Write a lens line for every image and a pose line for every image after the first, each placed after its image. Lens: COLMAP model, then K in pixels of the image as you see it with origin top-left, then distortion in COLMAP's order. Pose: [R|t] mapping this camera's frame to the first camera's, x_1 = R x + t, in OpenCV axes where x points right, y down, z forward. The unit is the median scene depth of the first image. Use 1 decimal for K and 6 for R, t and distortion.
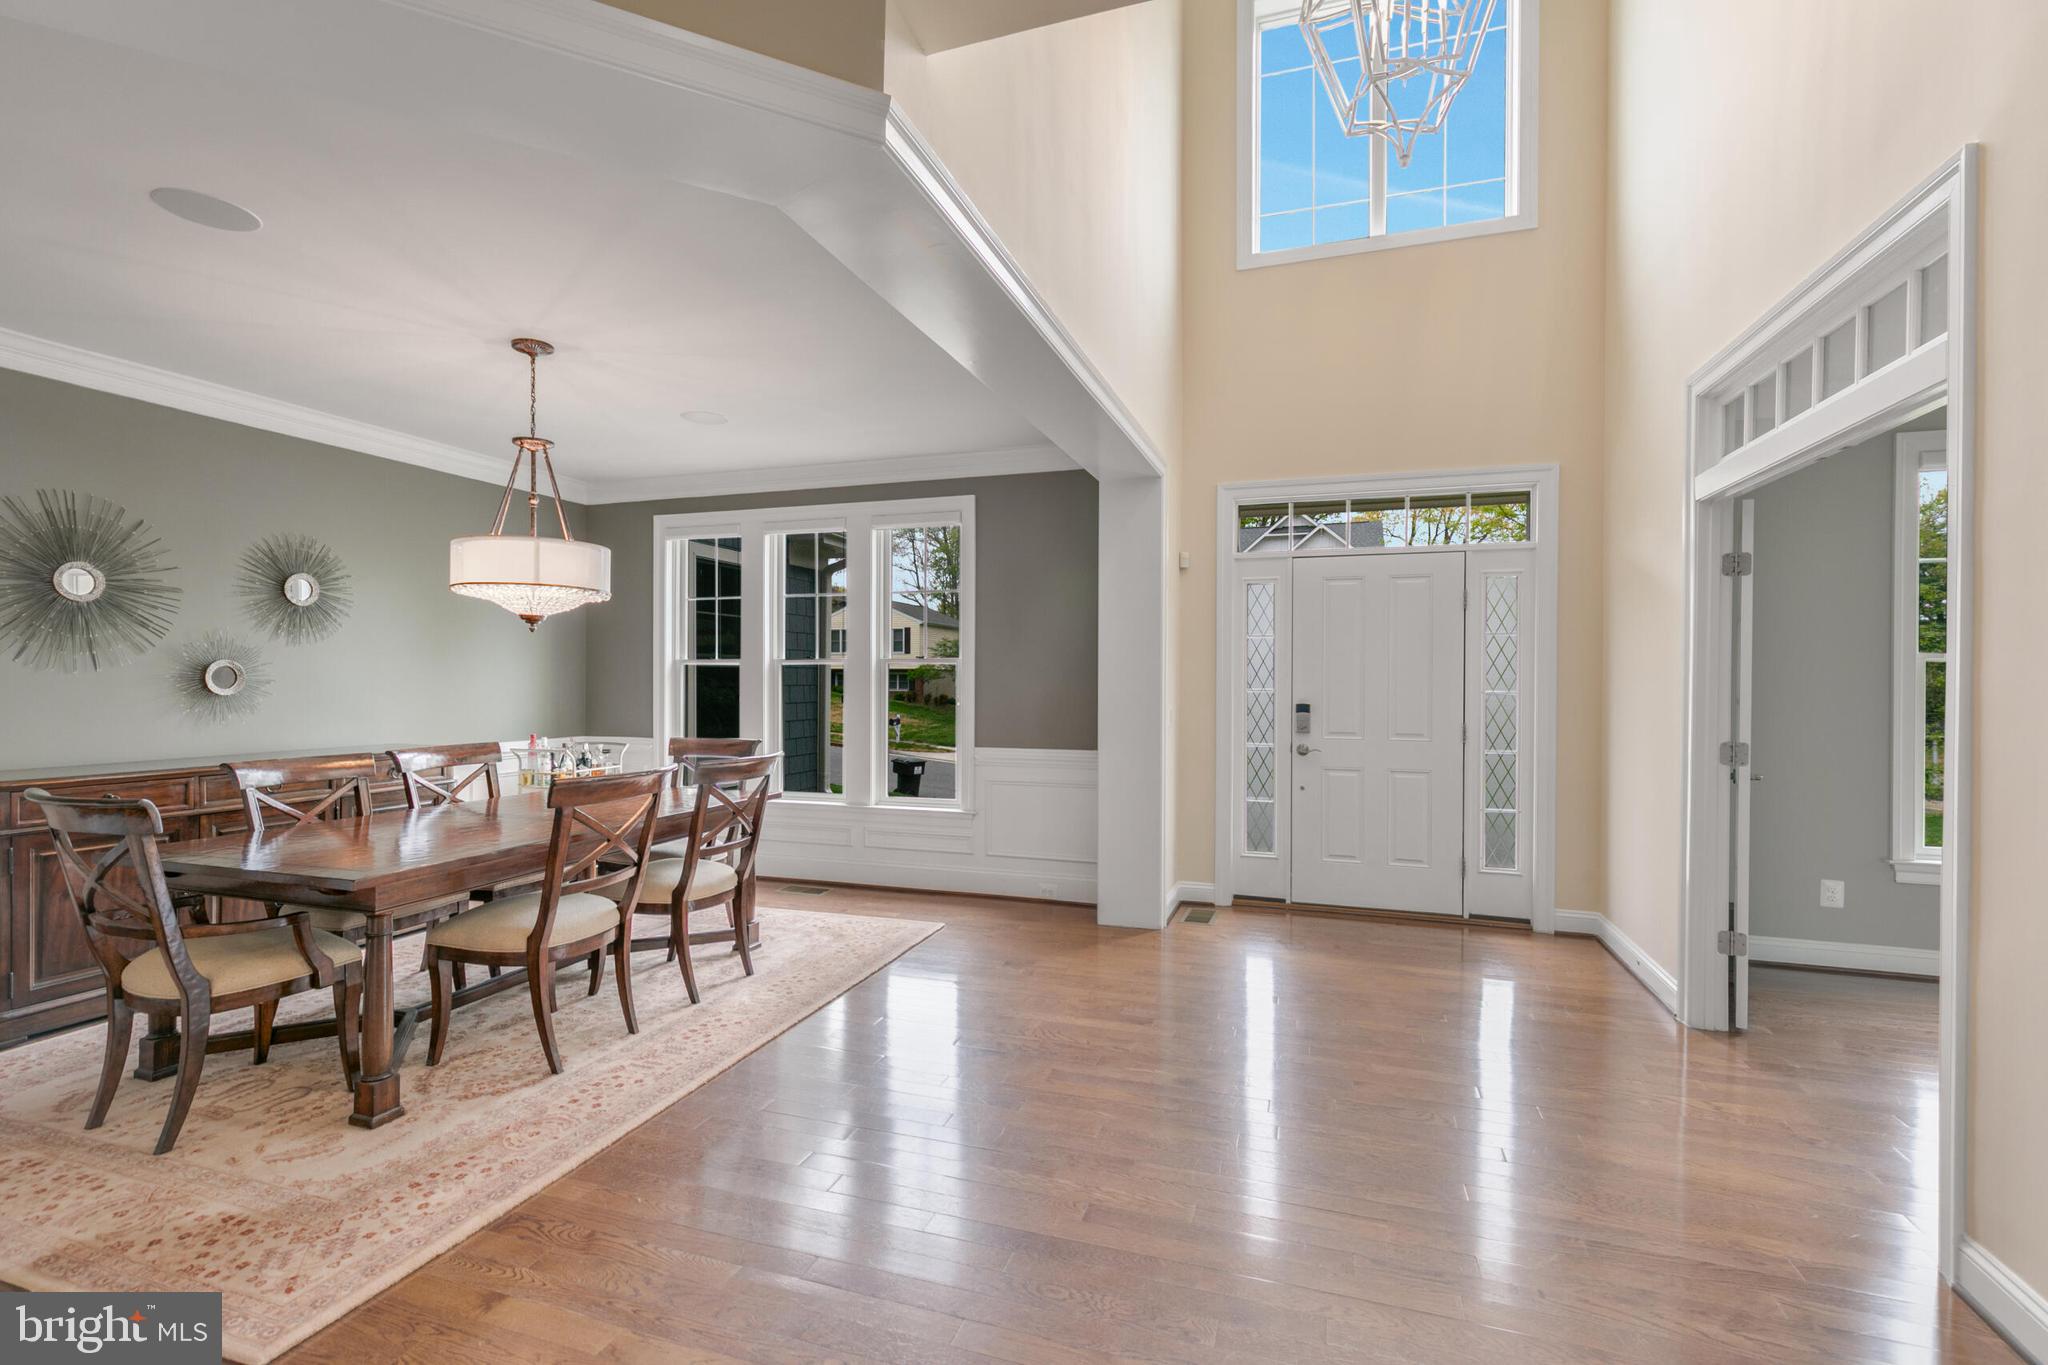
lens RADIAL K [[906.2, 0, 1017.3], [0, 906.2, 685.1], [0, 0, 1]] dist [-0.001948, 0.000002]
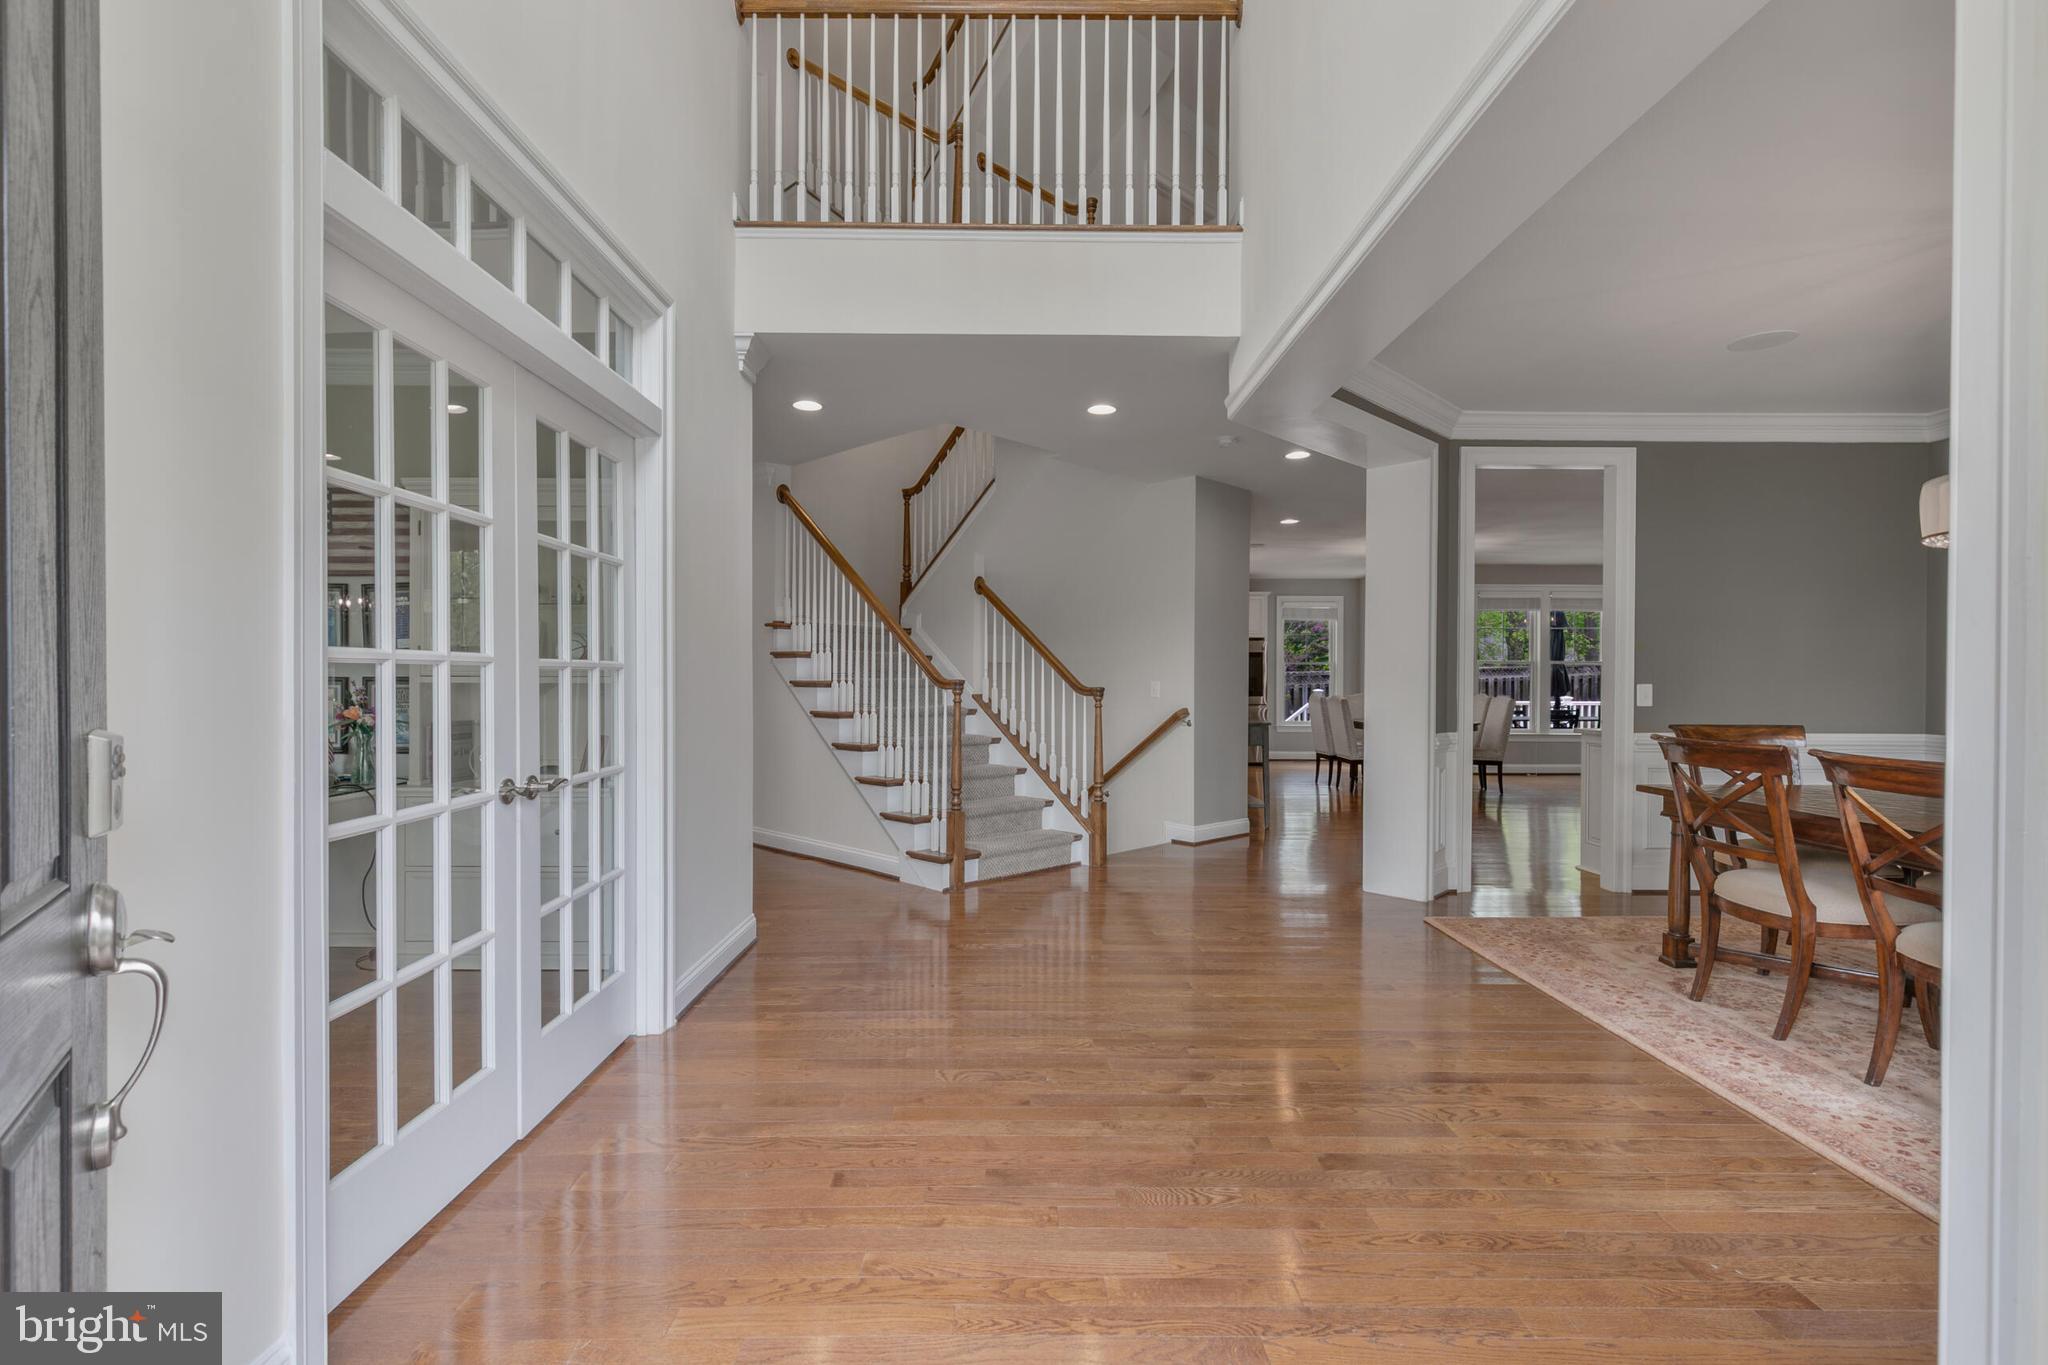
lens RADIAL K [[906.2, 0, 1025.8], [0, 906.2, 686.8], [0, 0, 1]] dist [-0.001948, 0.000002]
pose [[-0.942326, 0.003895, -0.334674, 0.528914], [0.000477, 0.999947, 0.010295, 0.019567], [0.334696, 0.009542, -0.942278, 1.432713]]
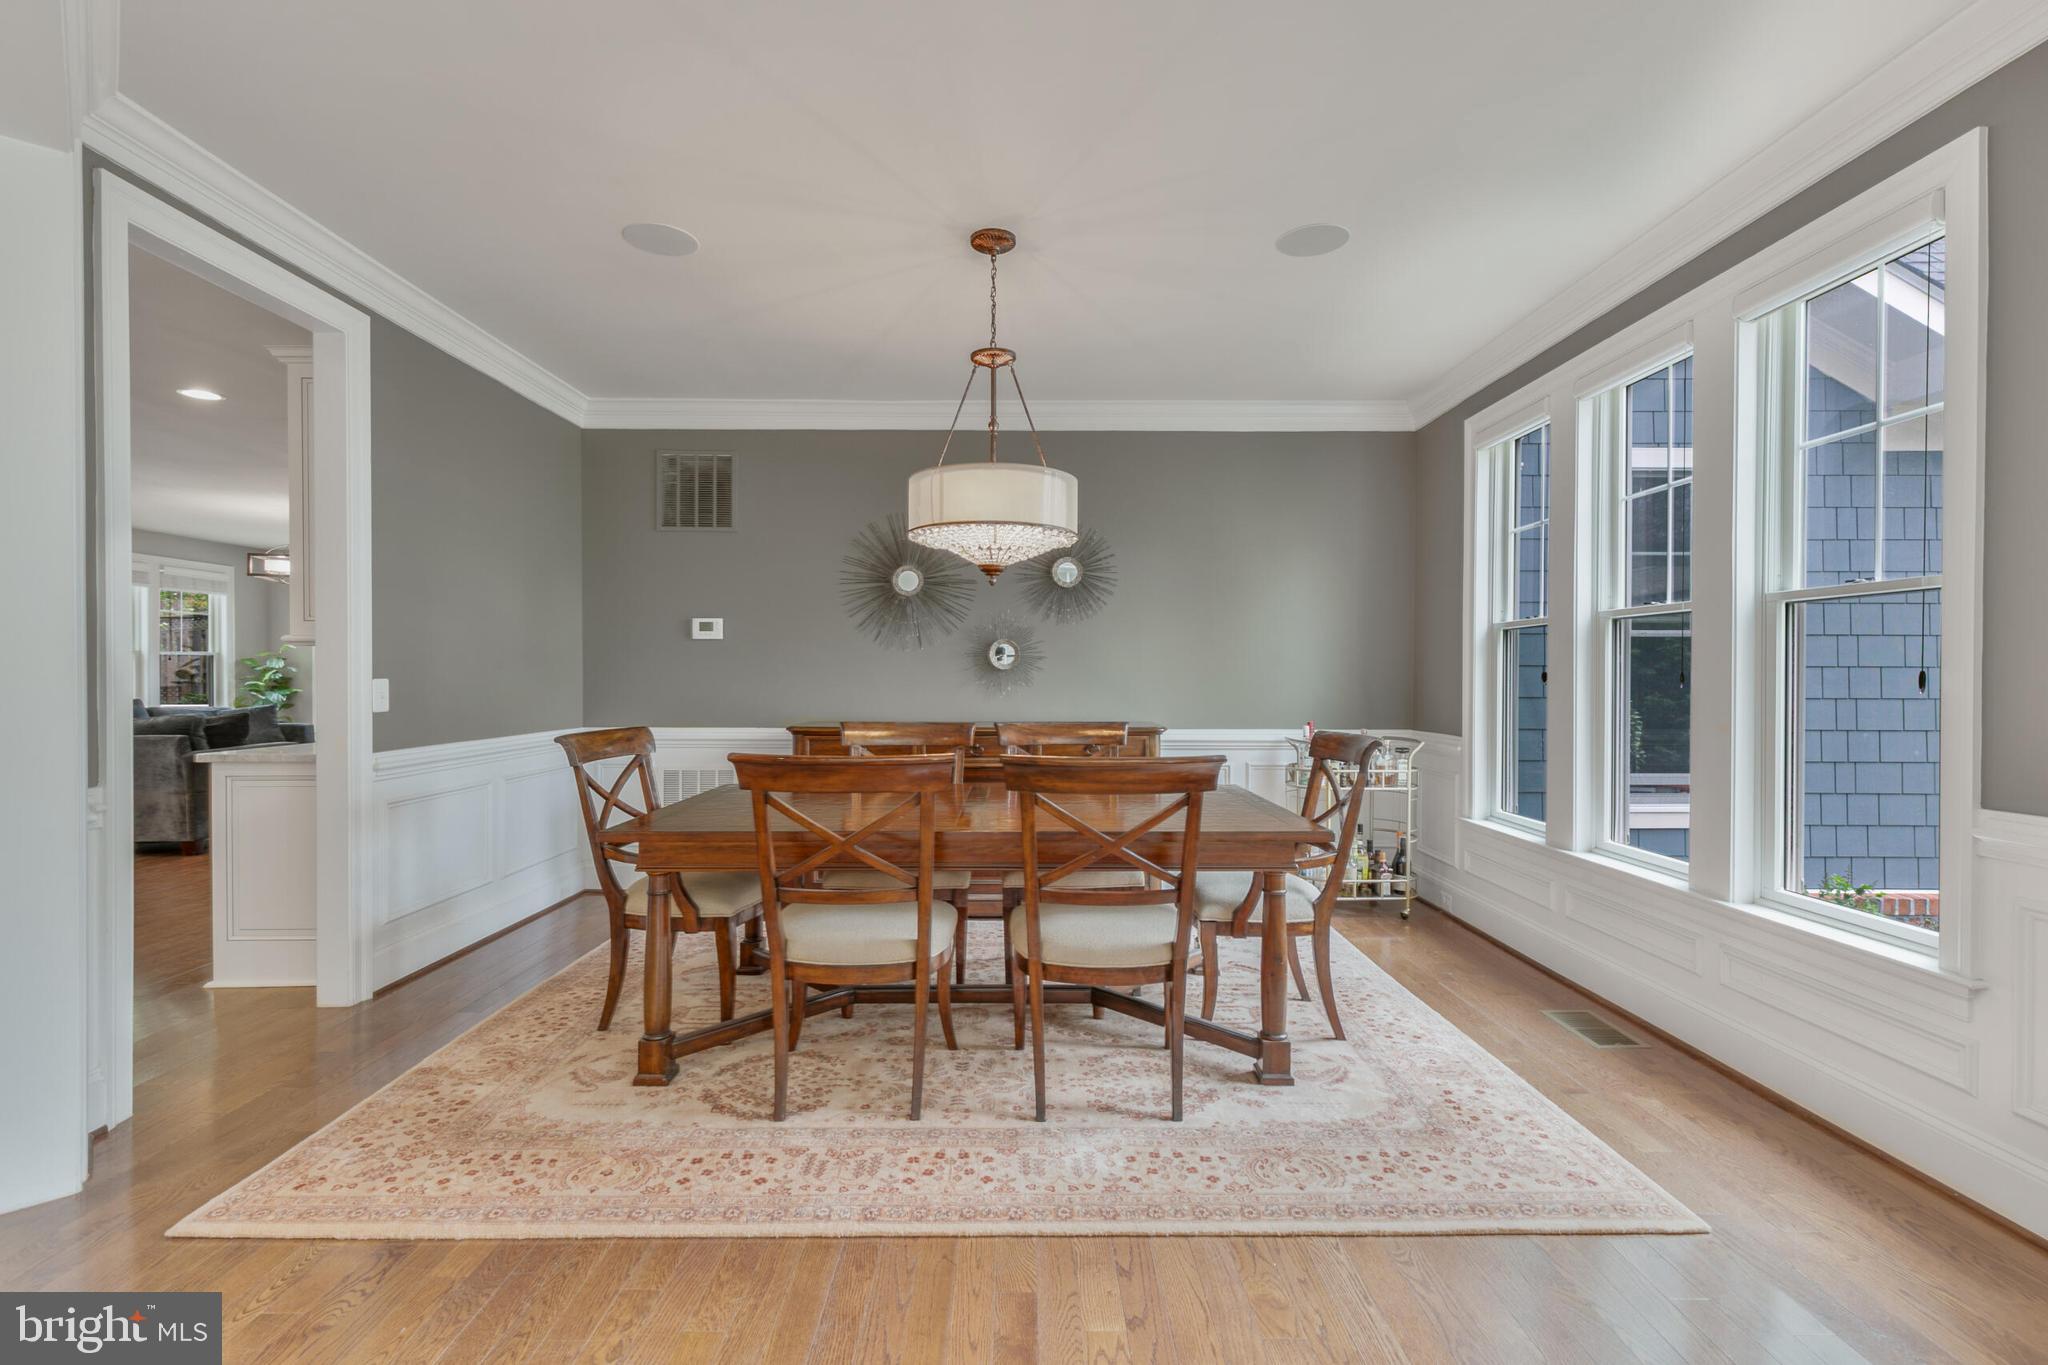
lens RADIAL K [[906.2, 0, 1021.8], [0, 906.2, 688.1], [0, 0, 1]] dist [-0.001948, 0.000002]
pose [[0.329896, 0.010910, -0.943954, 0.258677], [-0.005373, 0.999939, 0.009680, 0.027863], [0.944002, 0.001878, 0.329934, 0.752493]]
